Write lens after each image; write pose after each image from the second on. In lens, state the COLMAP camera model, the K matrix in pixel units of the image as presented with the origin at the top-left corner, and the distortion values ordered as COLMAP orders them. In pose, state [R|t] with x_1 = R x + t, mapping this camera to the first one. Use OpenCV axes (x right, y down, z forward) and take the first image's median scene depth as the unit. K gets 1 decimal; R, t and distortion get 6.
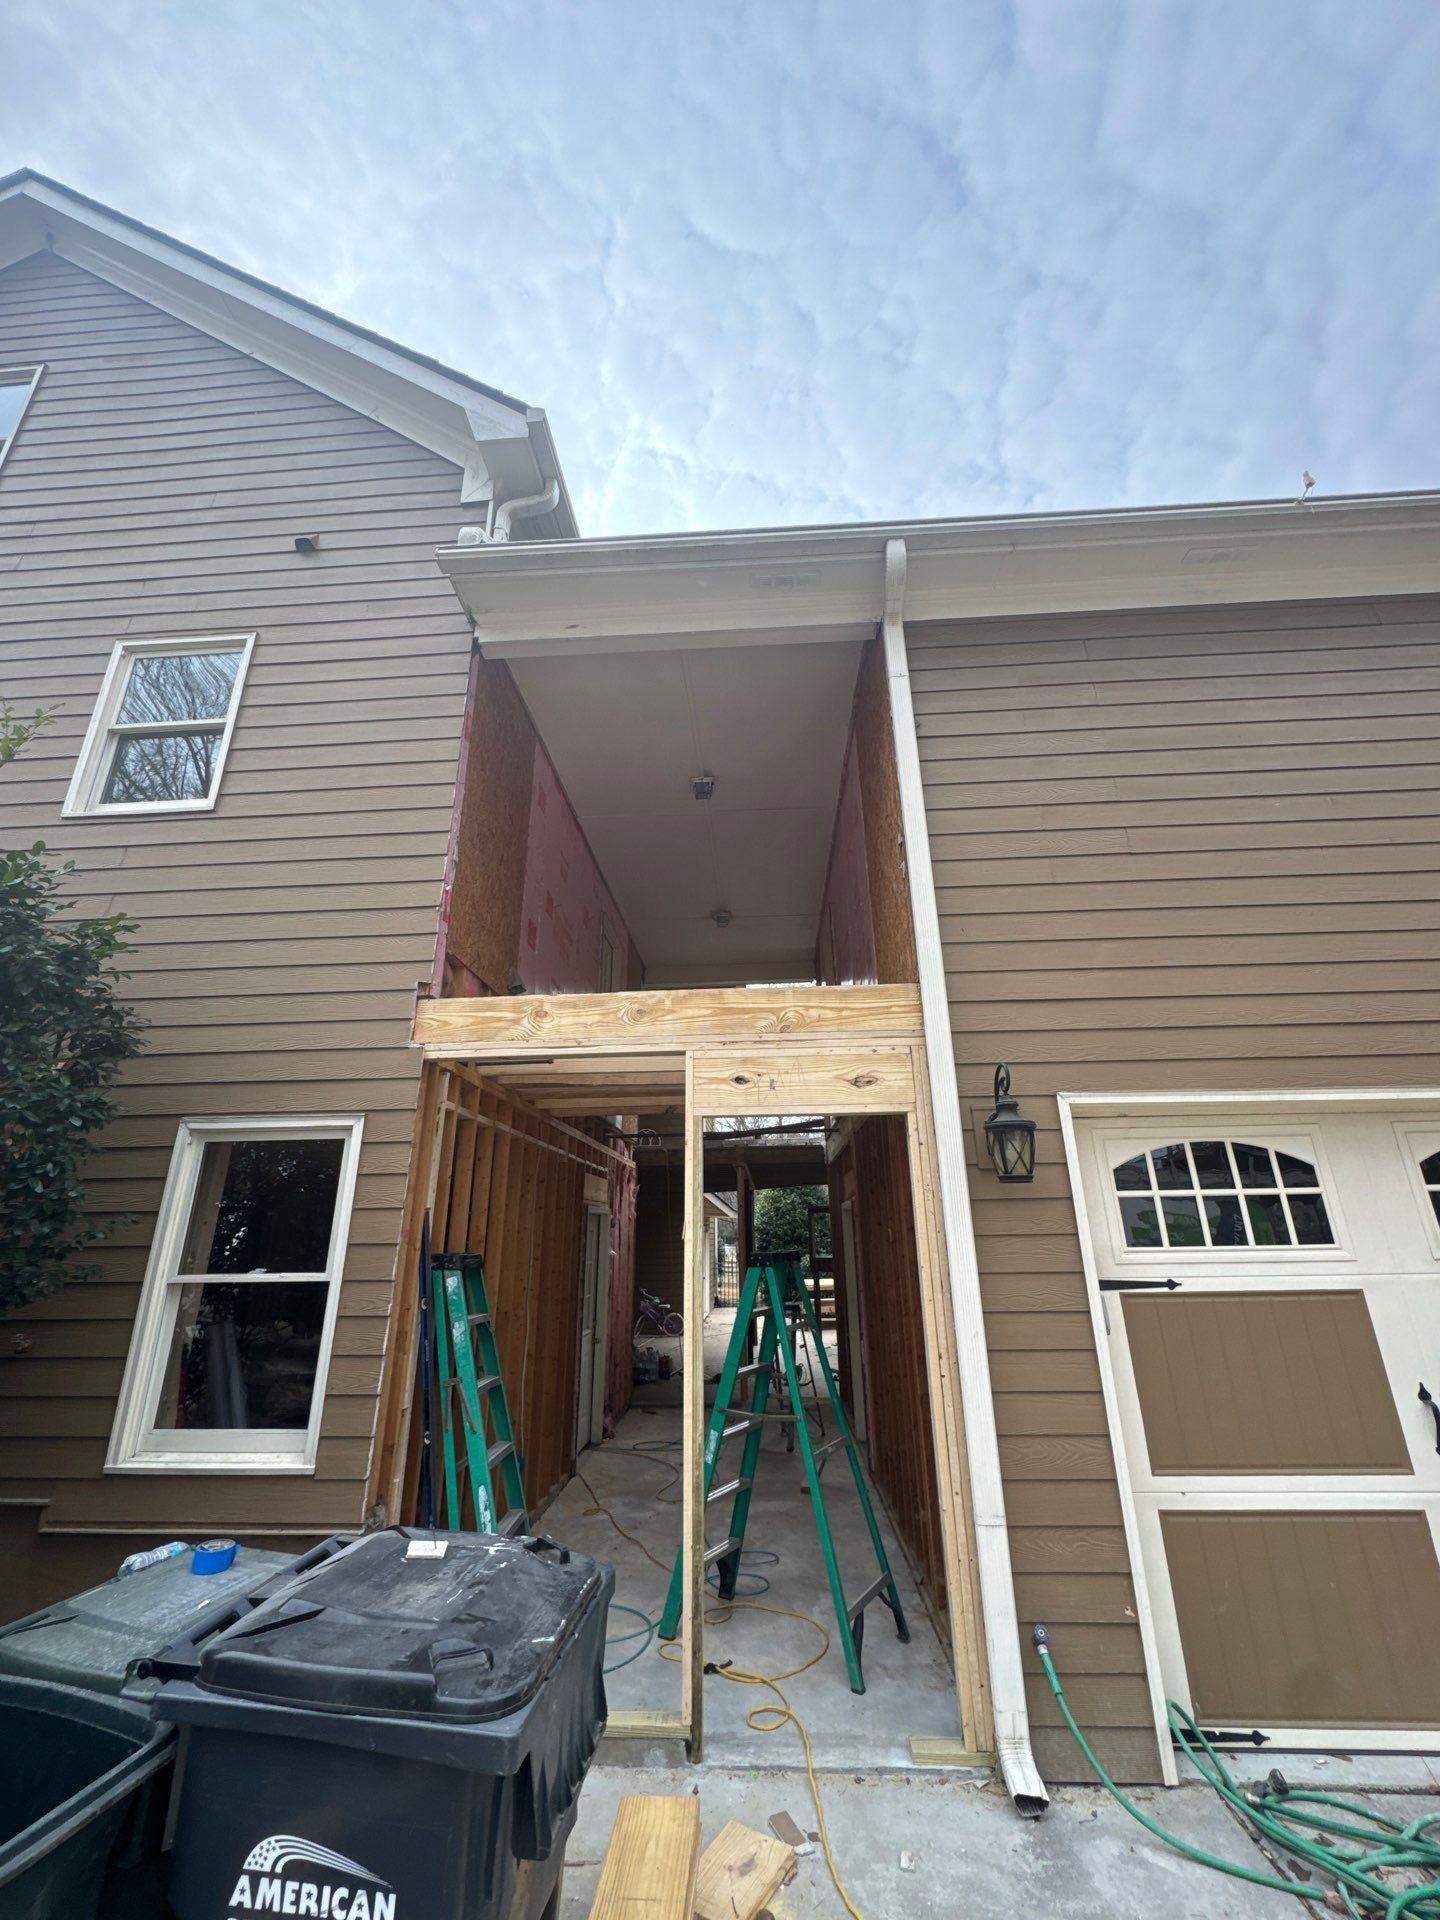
lens RADIAL K [[766.4, 0, 723.3], [0, 766.4, 958.7], [0, 0, 1]] dist [-0.002953, -0.000040]
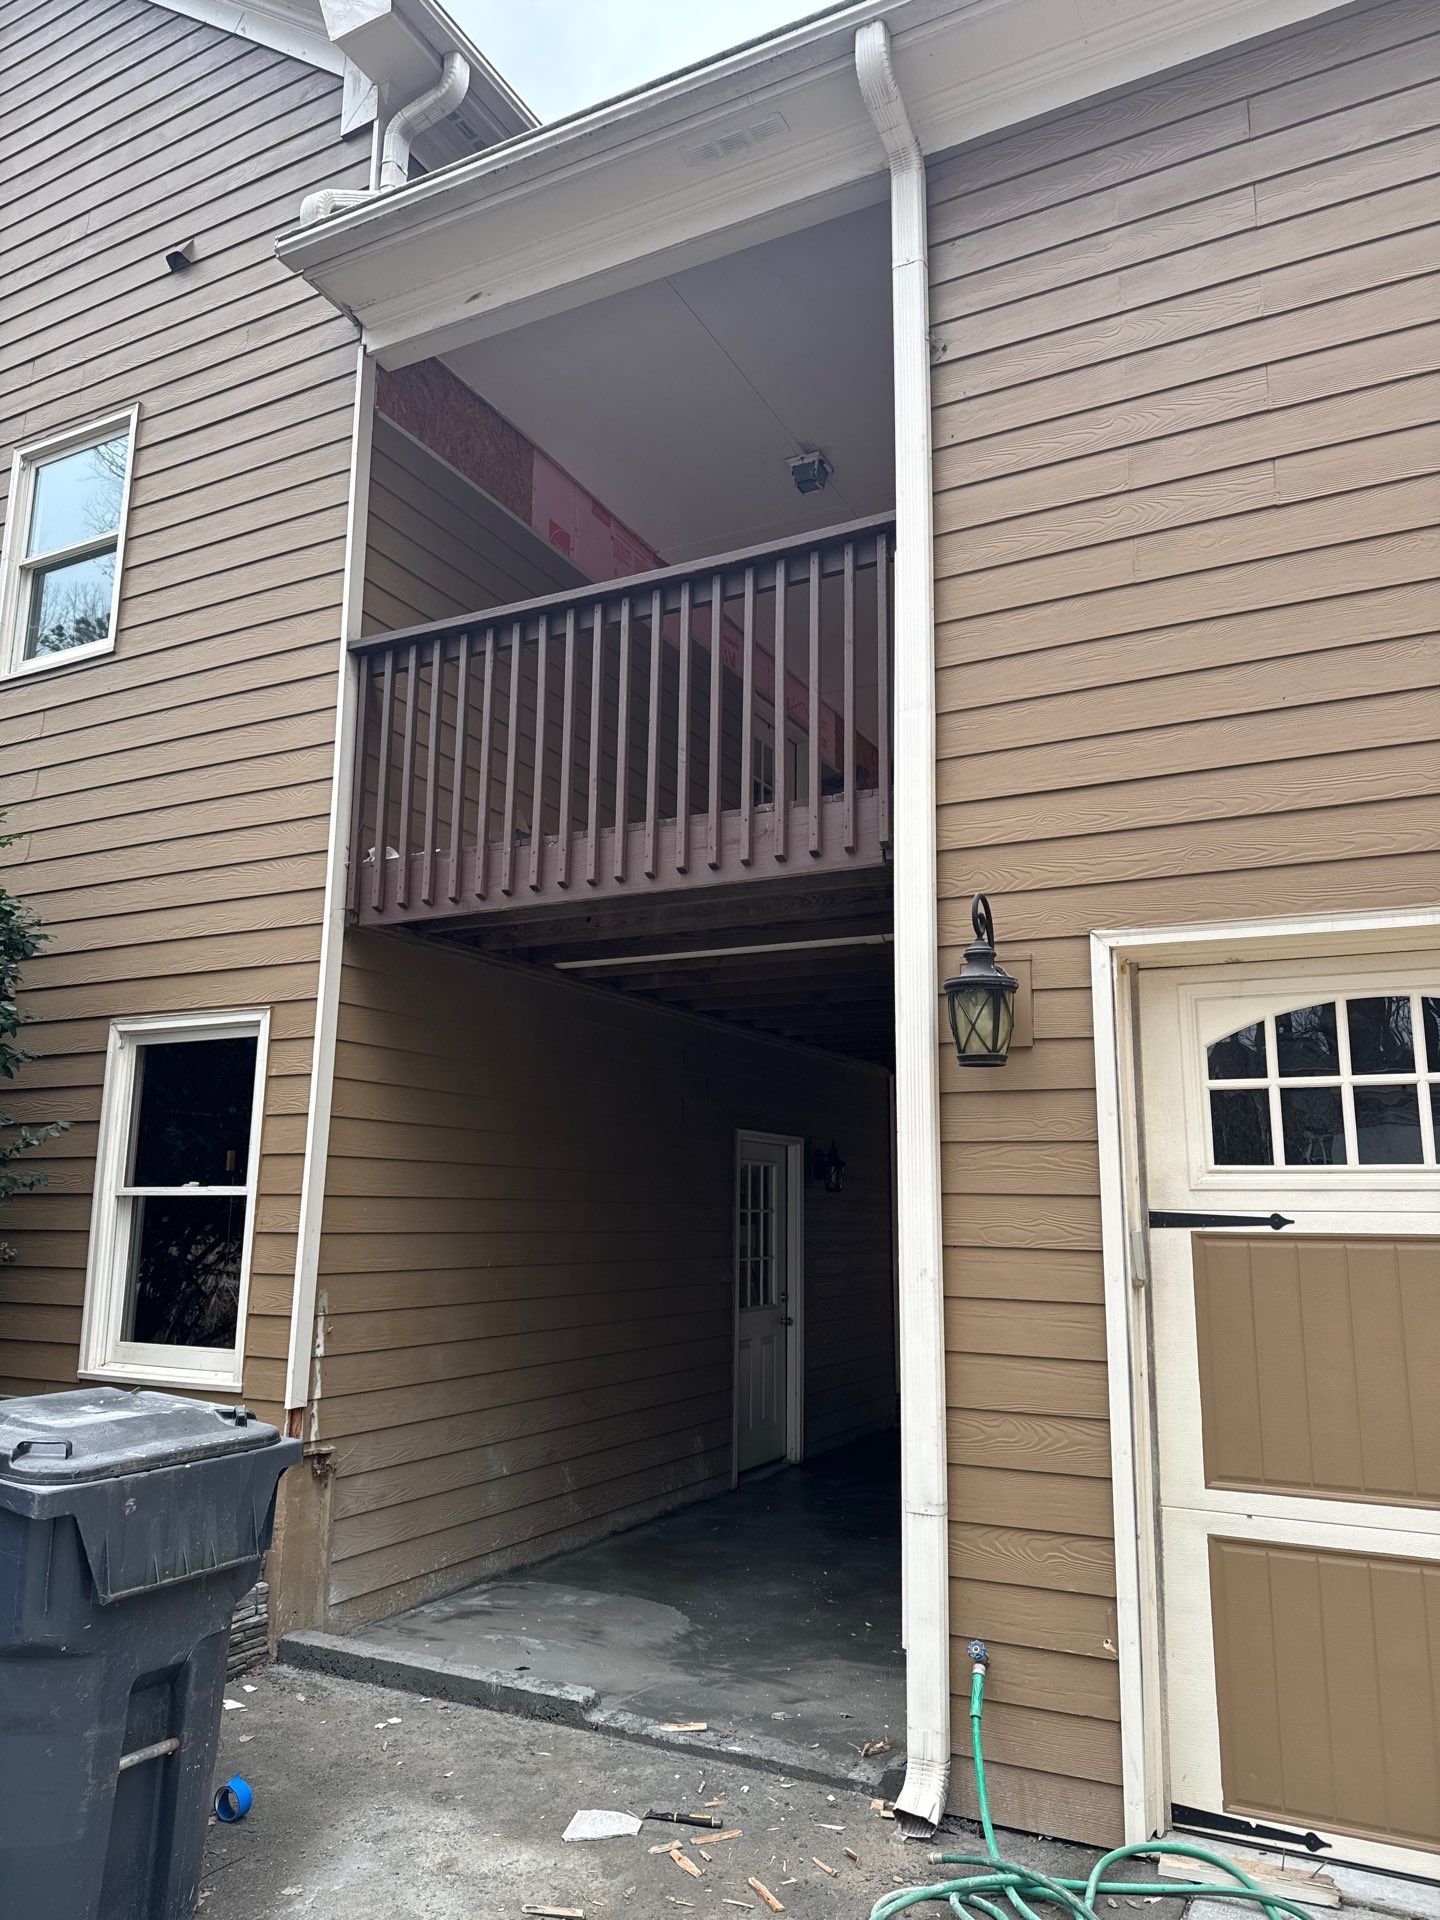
lens RADIAL K [[1354.4, 0, 725.1], [0, 1354.4, 960.5], [0, 0, 1]] dist [0.005035, -0.006403]
pose [[0.915064, -0.052323, -0.399899, 0.605652], [0.116070, 0.983764, 0.136879, 0.009596], [0.386245, -0.171670, 0.906281, -0.141840]]
